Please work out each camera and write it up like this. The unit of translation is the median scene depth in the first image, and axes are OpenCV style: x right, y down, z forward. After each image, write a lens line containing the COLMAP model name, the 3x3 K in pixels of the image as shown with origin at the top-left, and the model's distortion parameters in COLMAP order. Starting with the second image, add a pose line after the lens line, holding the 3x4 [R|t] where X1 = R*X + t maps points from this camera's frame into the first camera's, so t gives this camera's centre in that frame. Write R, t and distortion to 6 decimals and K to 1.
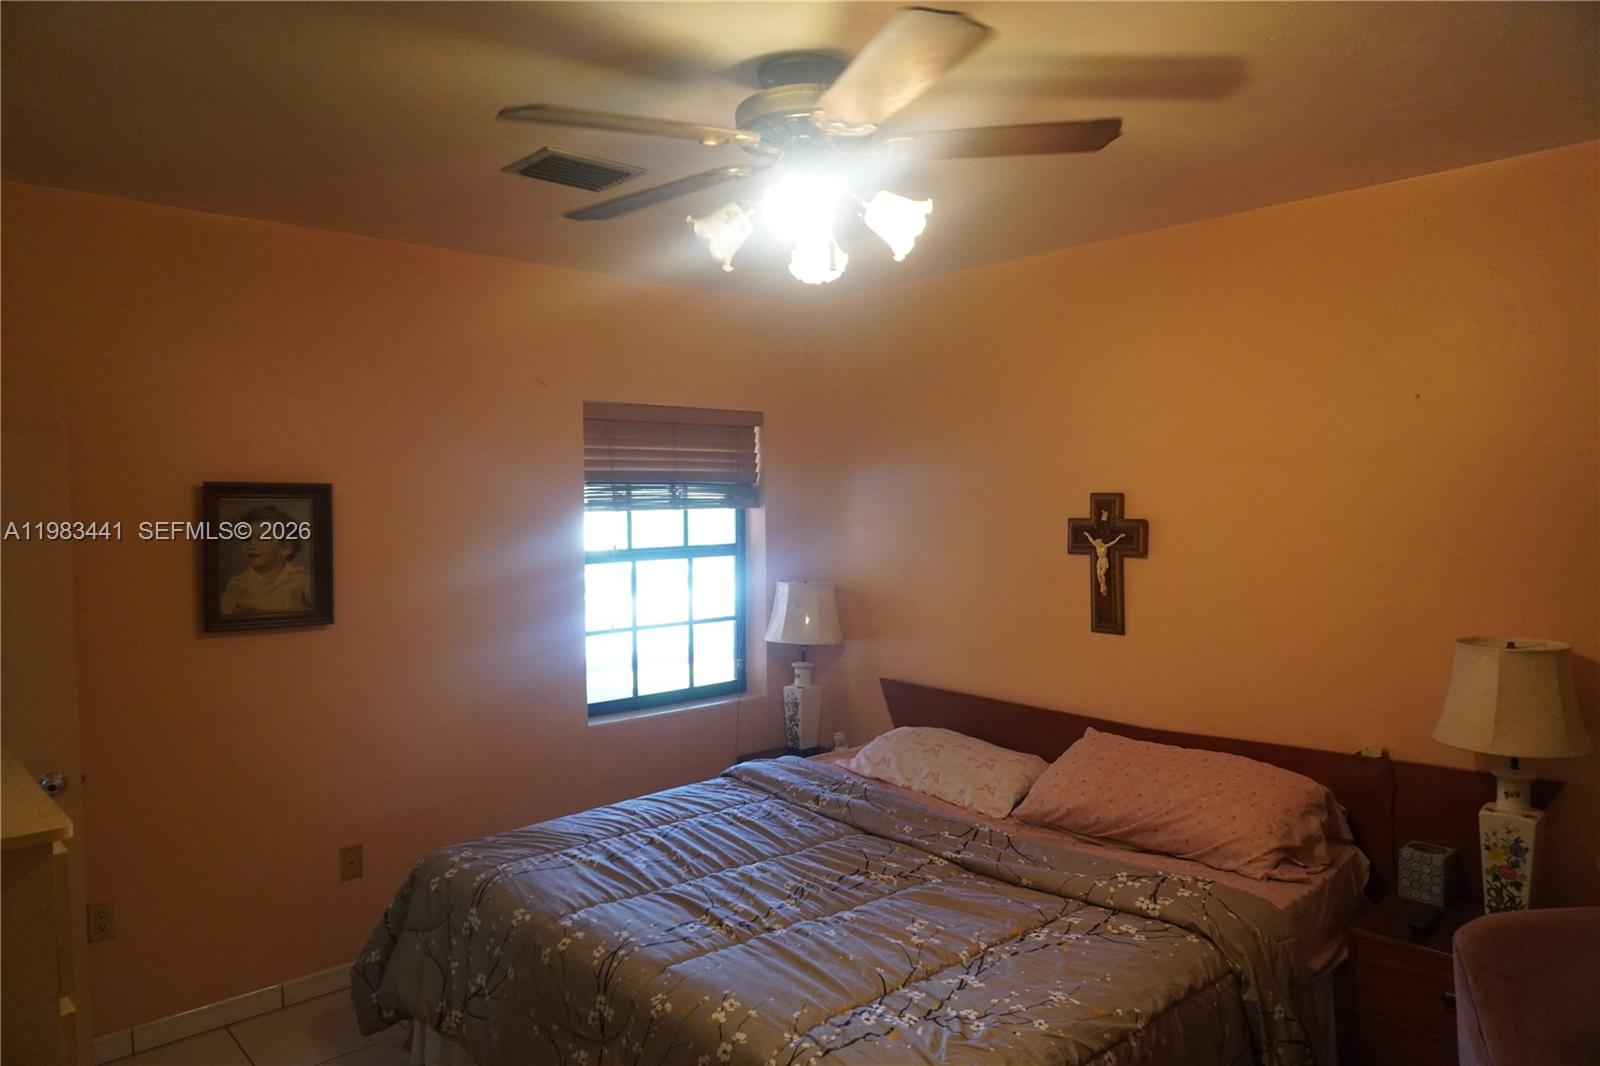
lens RADIAL K [[1070.4, 0, 802.4], [0, 1070.4, 535.8], [0, 0, 1]] dist [-0.043376, 0.034783]
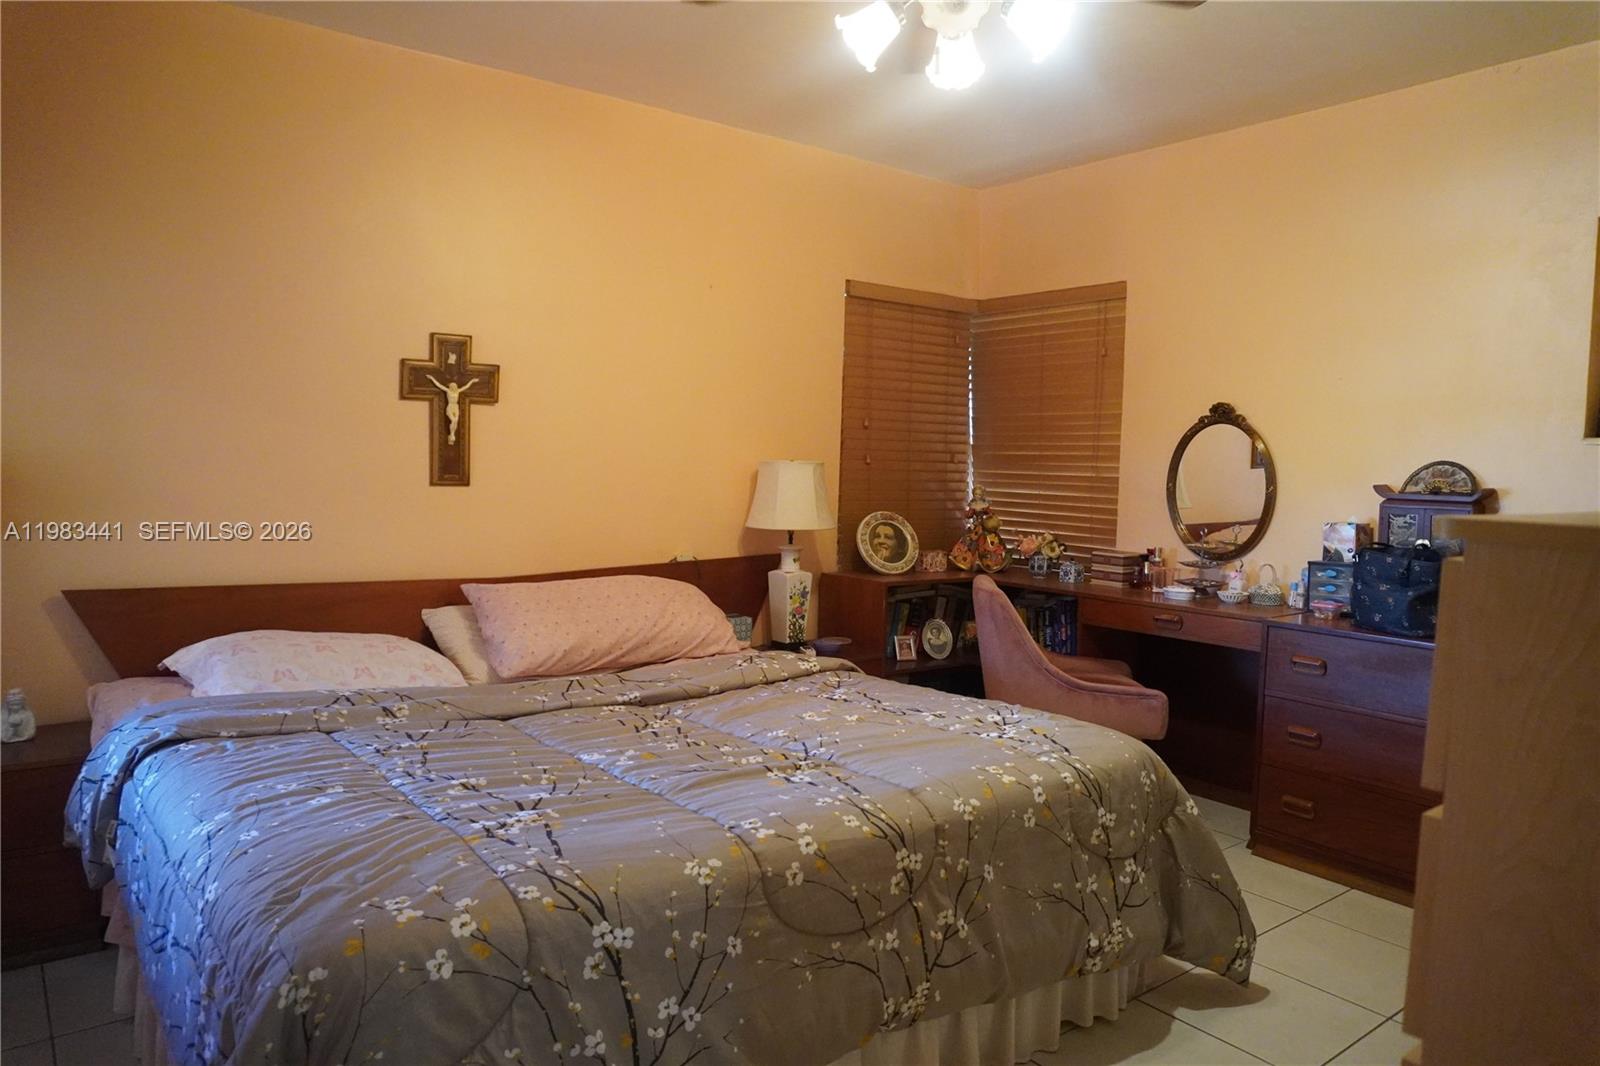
lens RADIAL K [[1070.4, 0, 802.4], [0, 1070.4, 535.8], [0, 0, 1]] dist [-0.043376, 0.034783]
pose [[0.077772, -0.061173, 0.995093, -0.681374], [0.012902, 0.998094, 0.060349, 0.090715], [-0.996888, 0.008145, 0.078413, 0.679363]]
